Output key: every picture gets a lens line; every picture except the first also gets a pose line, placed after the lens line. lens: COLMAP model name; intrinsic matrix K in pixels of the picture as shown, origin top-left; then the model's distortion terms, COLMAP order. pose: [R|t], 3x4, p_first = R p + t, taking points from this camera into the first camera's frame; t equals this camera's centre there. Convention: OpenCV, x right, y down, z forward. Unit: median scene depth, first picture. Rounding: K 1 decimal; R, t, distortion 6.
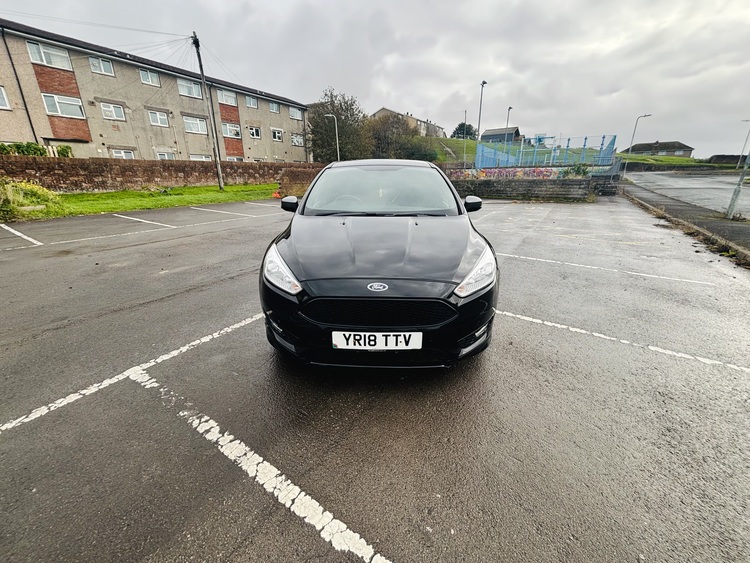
lens RADIAL K [[305.0, 0, 374.1], [0, 305.0, 282.4], [0, 0, 1]] dist [-0.001028, 0.000476]
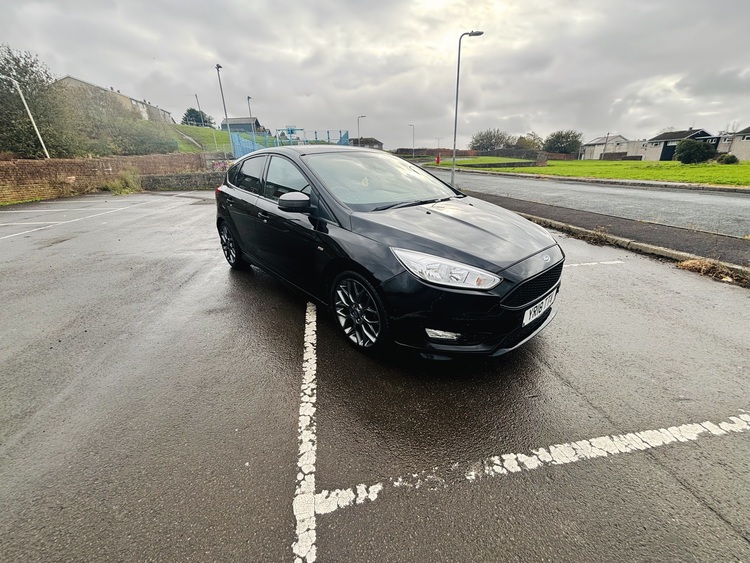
lens RADIAL K [[302.0, 0, 377.8], [0, 302.0, 281.5], [0, 0, 1]] dist [0.001125, 0.000330]
pose [[0.722642, -0.265144, 0.638347, -0.099335], [0.248244, 0.961444, 0.118321, -0.016085], [-0.645107, 0.072962, 0.760601, 0.046630]]
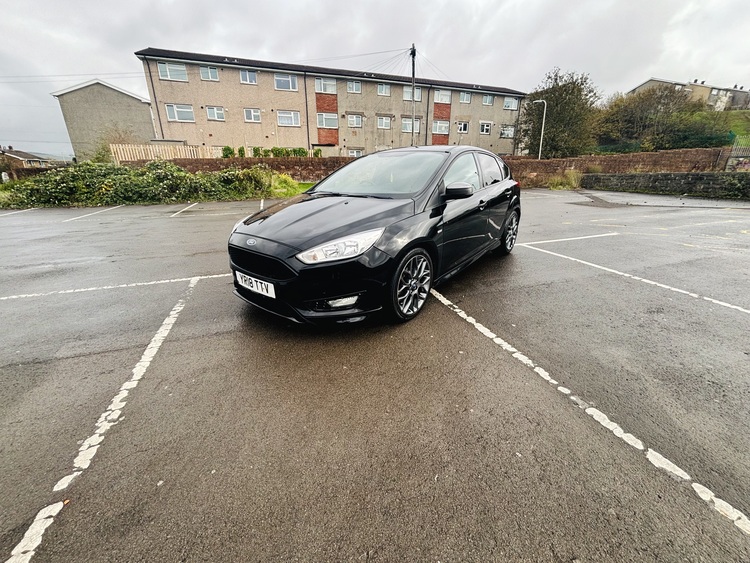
lens RADIAL K [[305.0, 0, 370.7], [0, 305.0, 281.6], [0, 0, 1]] dist [-0.002274, 0.000415]
pose [[0.785644, 0.206516, -0.583193, 0.103615], [-0.198835, 0.976918, 0.078081, -0.001896], [0.585857, 0.054615, 0.808572, 0.019911]]
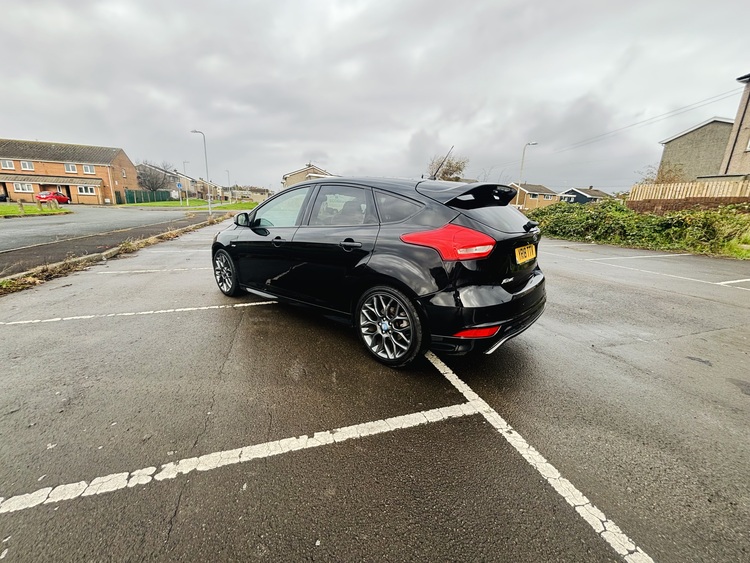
lens RADIAL K [[301.3, 0, 375.0], [0, 301.3, 281.5], [0, 0, 1]] dist [0.000338, -0.000853]
pose [[-0.635765, 0.174106, -0.751990, 0.131008], [-0.278498, 0.856867, 0.433842, -0.100669], [0.719890, 0.485249, -0.496278, 0.298229]]
